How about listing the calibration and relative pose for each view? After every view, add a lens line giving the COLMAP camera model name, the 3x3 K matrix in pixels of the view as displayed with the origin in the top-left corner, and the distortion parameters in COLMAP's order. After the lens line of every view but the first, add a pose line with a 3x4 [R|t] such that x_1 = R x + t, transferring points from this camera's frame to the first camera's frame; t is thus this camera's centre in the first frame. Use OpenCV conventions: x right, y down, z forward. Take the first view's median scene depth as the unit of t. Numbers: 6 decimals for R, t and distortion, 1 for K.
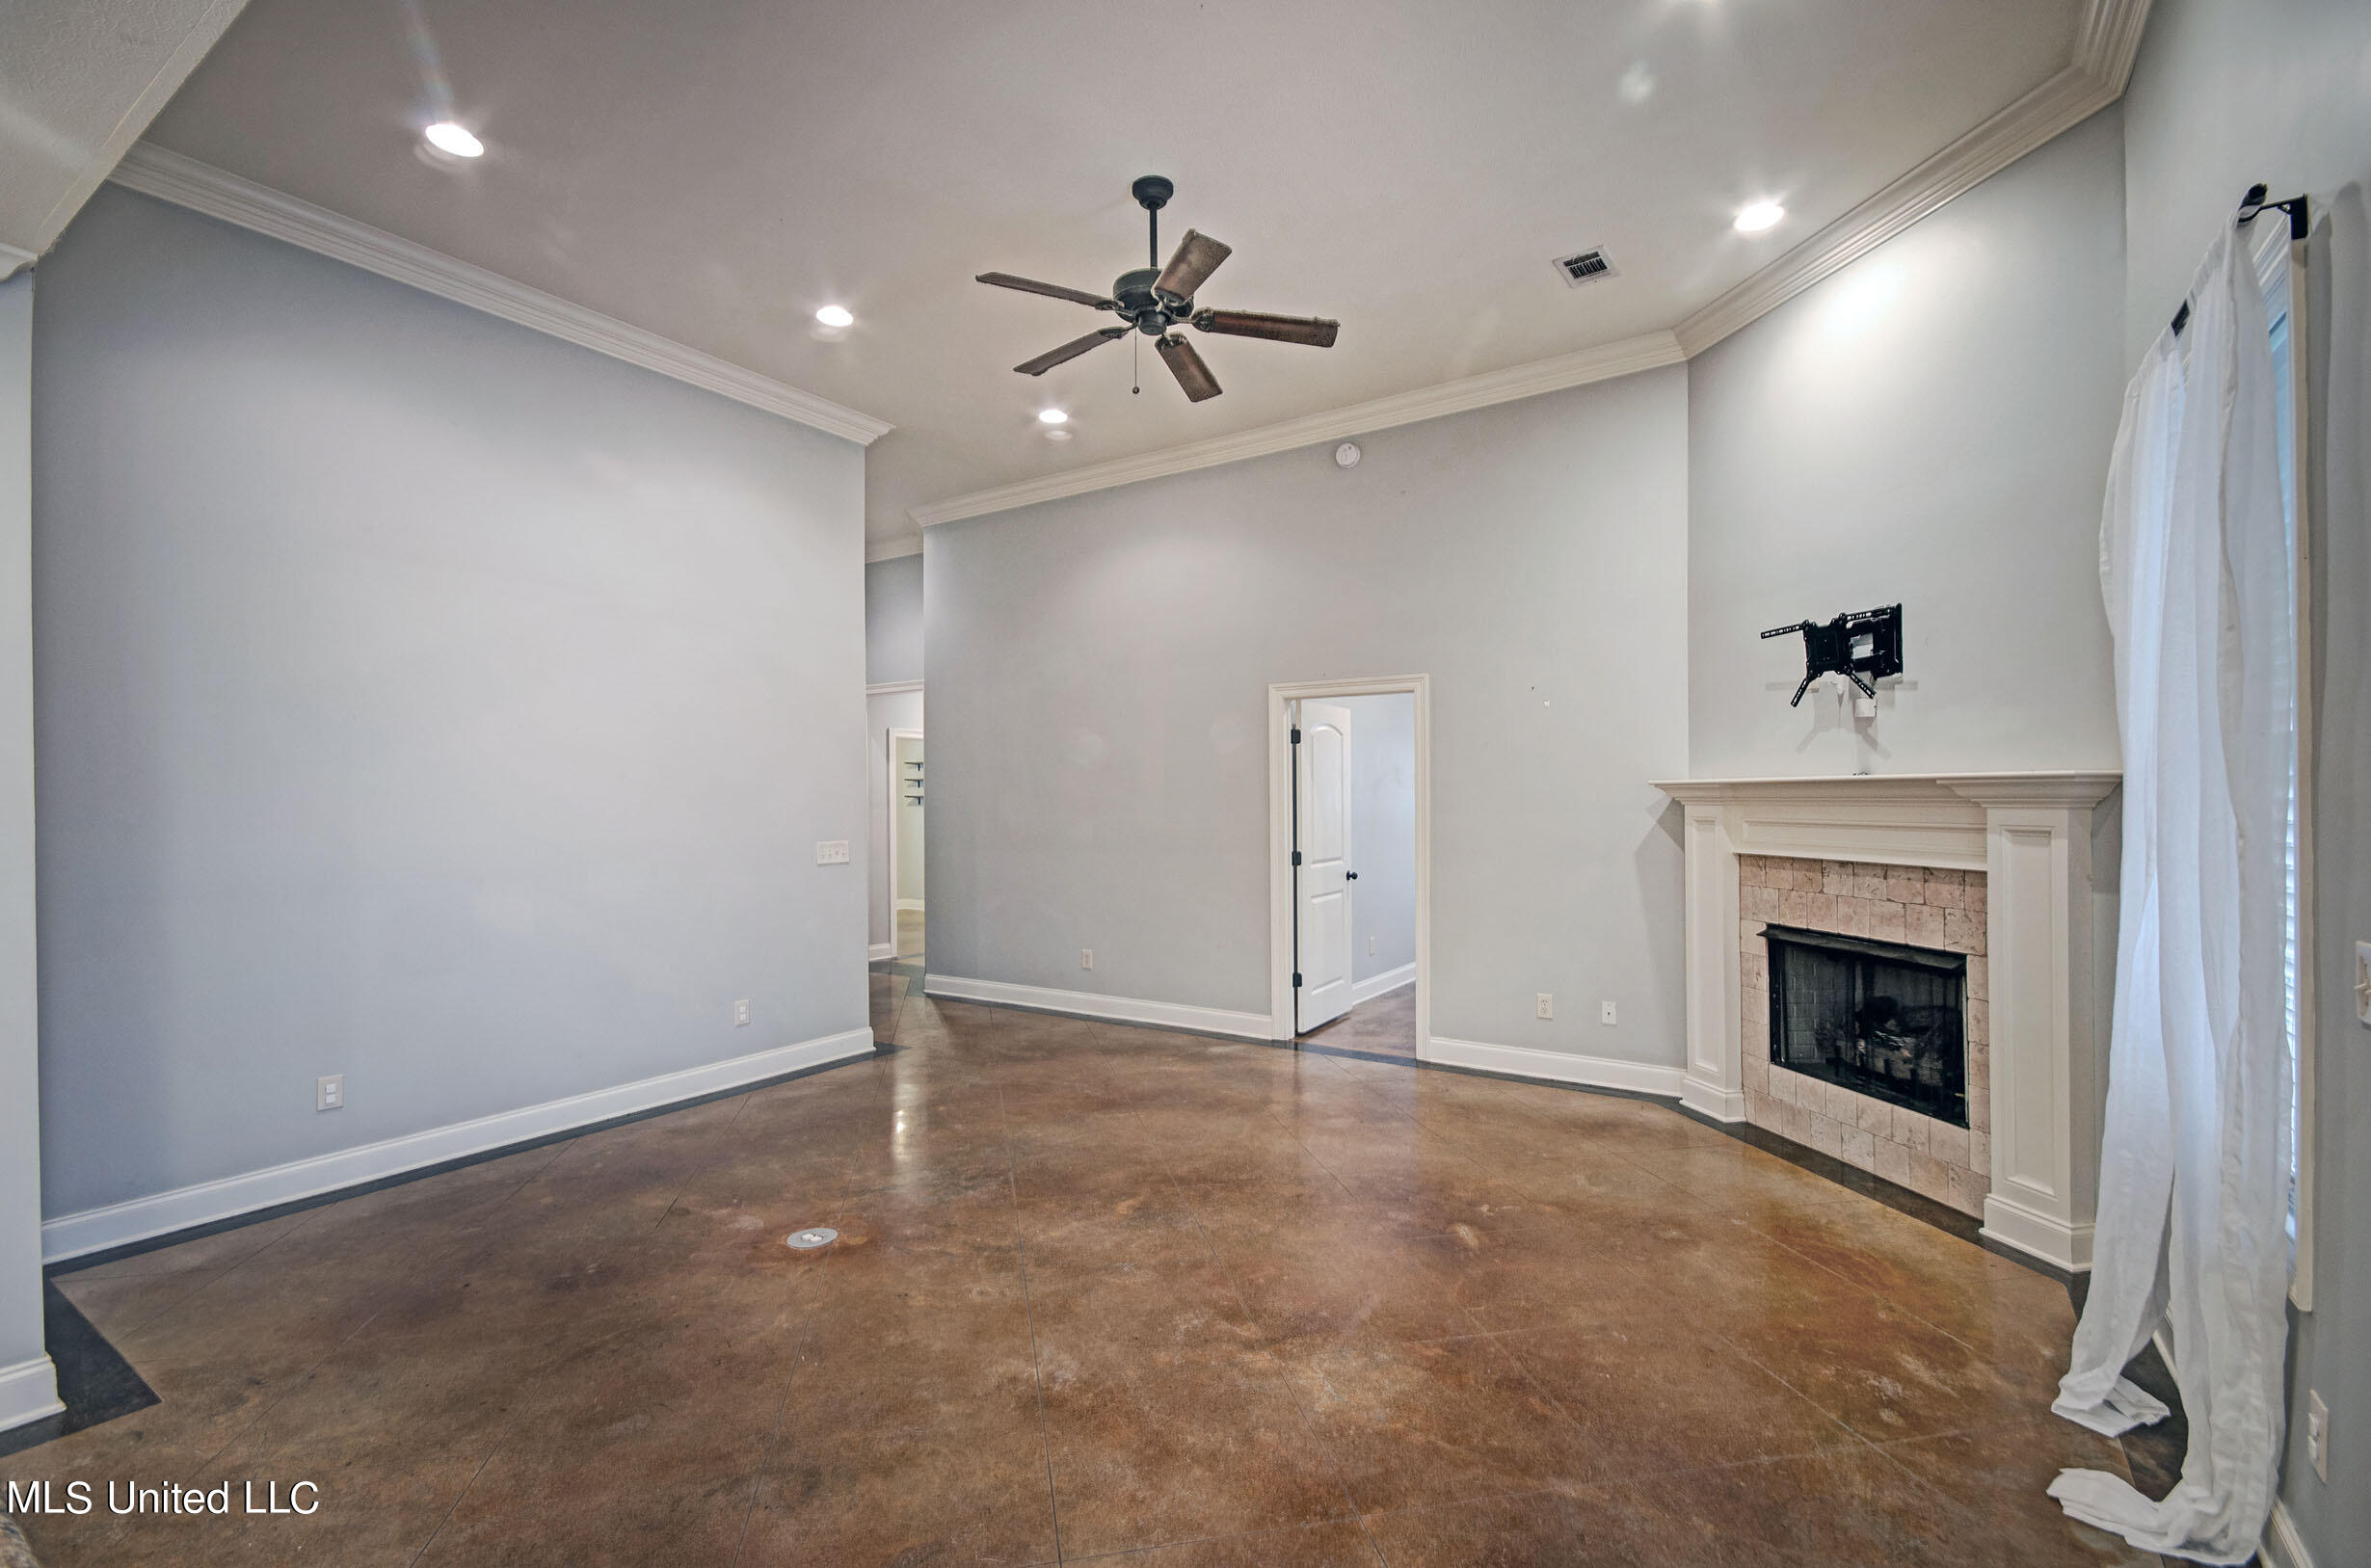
lens RADIAL K [[1049.2, 0, 1184.2], [0, 1049.2, 795.9], [0, 0, 1]] dist [0.014575, -0.001756]
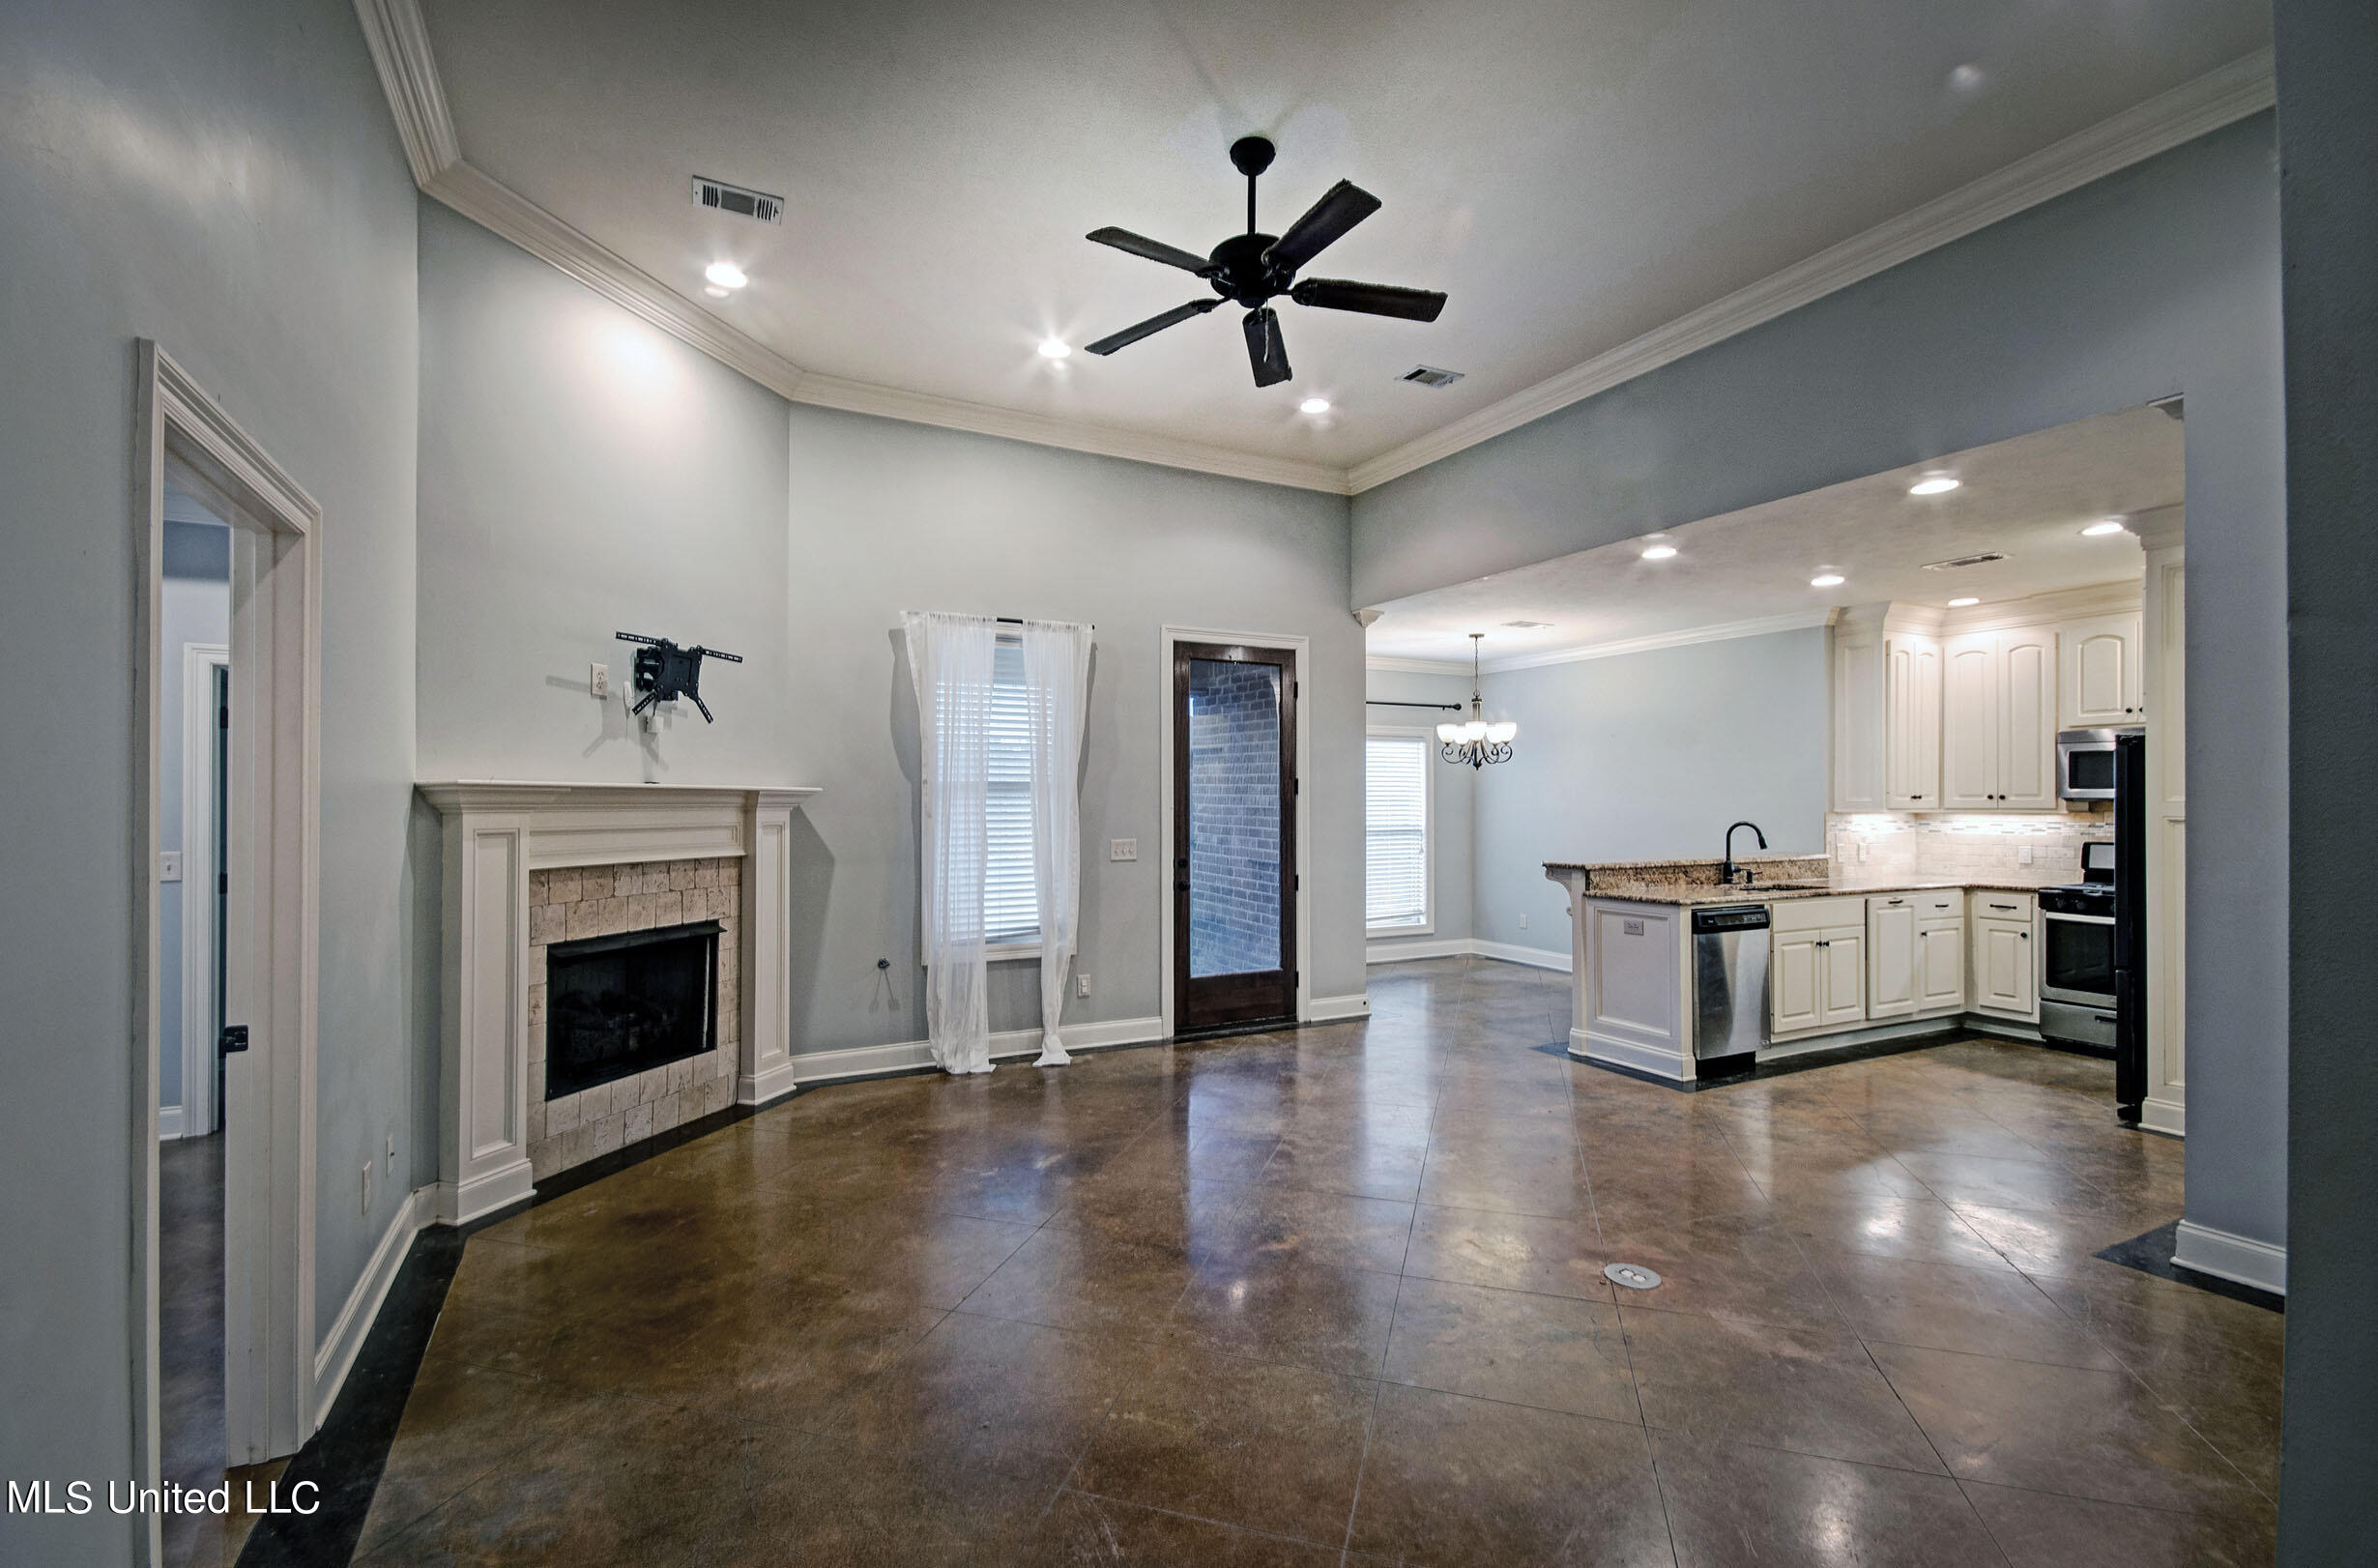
lens RADIAL K [[1052.4, 0, 1174.7], [0, 1052.4, 791.9], [0, 0, 1]] dist [0.014575, -0.001756]
pose [[-0.877533, 0.006410, 0.479473, -0.374123], [0.000706, 0.999927, -0.012076, 0.002946], [-0.479515, -0.010258, -0.877474, 1.676153]]
